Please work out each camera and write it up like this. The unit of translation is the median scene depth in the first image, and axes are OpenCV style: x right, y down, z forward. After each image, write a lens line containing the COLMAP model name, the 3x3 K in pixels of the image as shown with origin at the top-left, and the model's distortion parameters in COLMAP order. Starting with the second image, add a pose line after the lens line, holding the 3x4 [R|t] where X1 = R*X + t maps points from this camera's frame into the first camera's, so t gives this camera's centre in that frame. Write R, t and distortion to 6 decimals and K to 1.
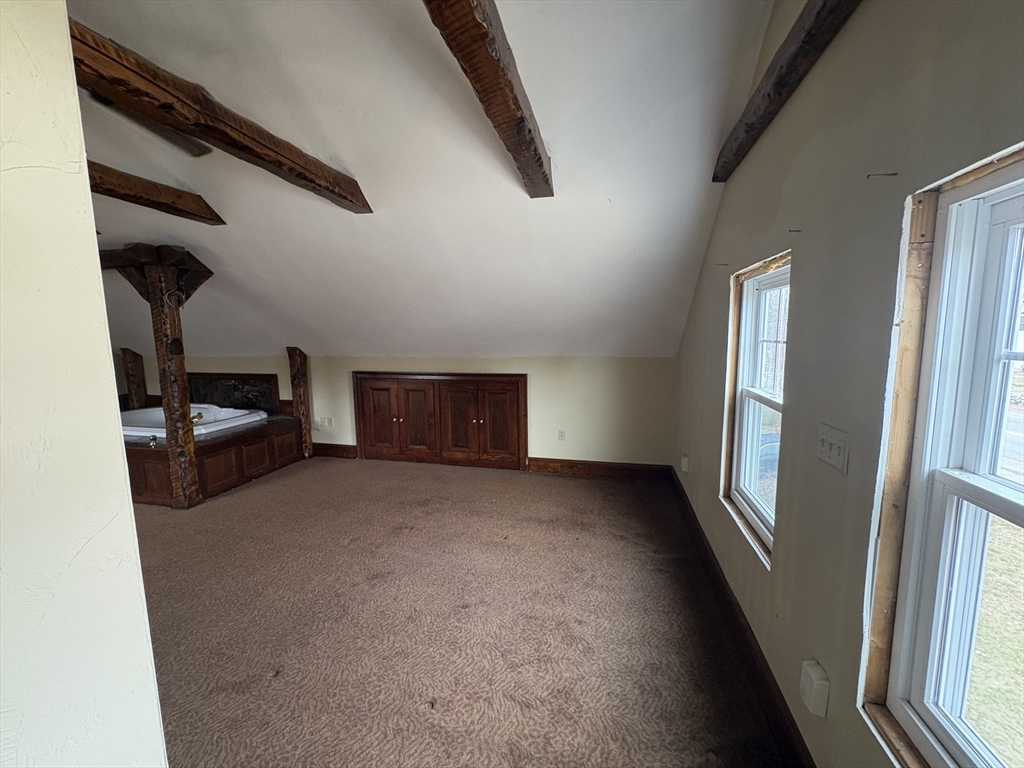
lens RADIAL K [[410.8, 0, 515.1], [0, 410.8, 380.2], [0, 0, 1]] dist [-0.002761, 0.000349]
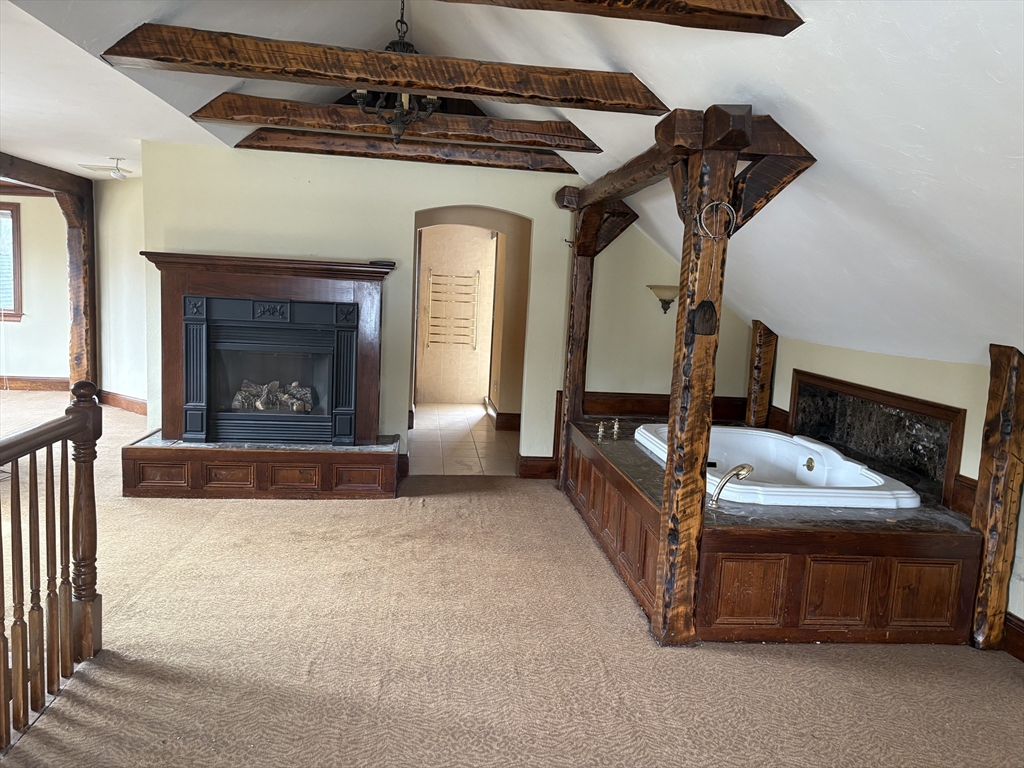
lens RADIAL K [[779.3, 0, 515.5], [0, 779.3, 387.7], [0, 0, 1]] dist [0.041562, -0.041133]
pose [[0.327823, 0.148300, -0.933027, -0.023714], [-0.168518, 0.980943, 0.096706, -0.052115], [0.929588, 0.125530, 0.346567, 0.476656]]
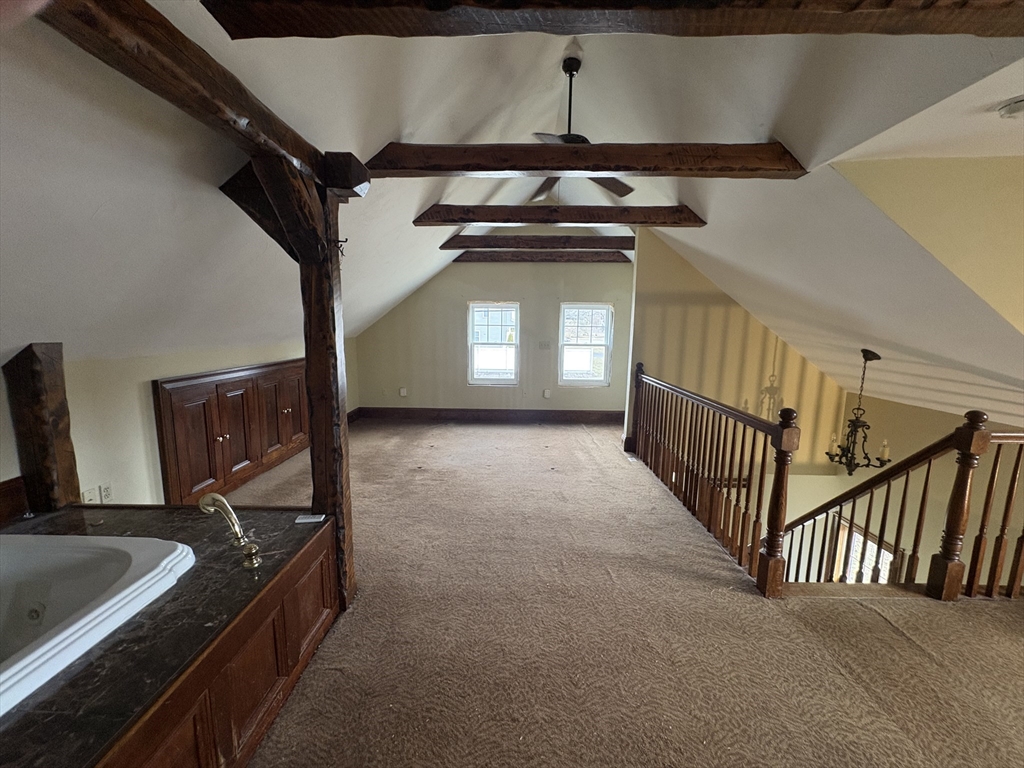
lens RADIAL K [[410.8, 0, 510.6], [0, 410.8, 383.6], [0, 0, 1]] dist [-0.002761, 0.000349]
pose [[-0.208834, -0.136349, 0.968399, -1.446960], [0.105333, 0.981336, 0.160885, -0.080411], [-0.972262, 0.135602, -0.190574, 0.857215]]
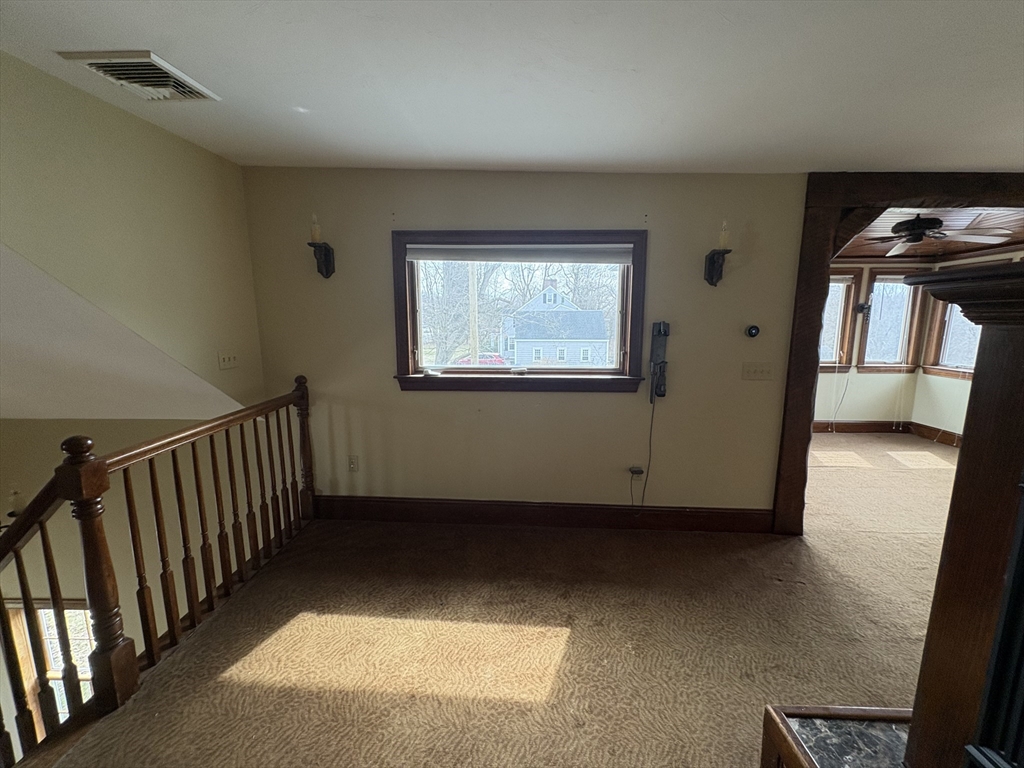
lens RADIAL K [[410.8, 0, 507.1], [0, 410.8, 381.2], [0, 0, 1]] dist [-0.002761, 0.000349]
pose [[-0.983555, 0.040334, -0.176046, -1.364899], [-0.009626, 0.961652, 0.274104, -0.041333], [0.180351, 0.271291, -0.945449, 0.525069]]
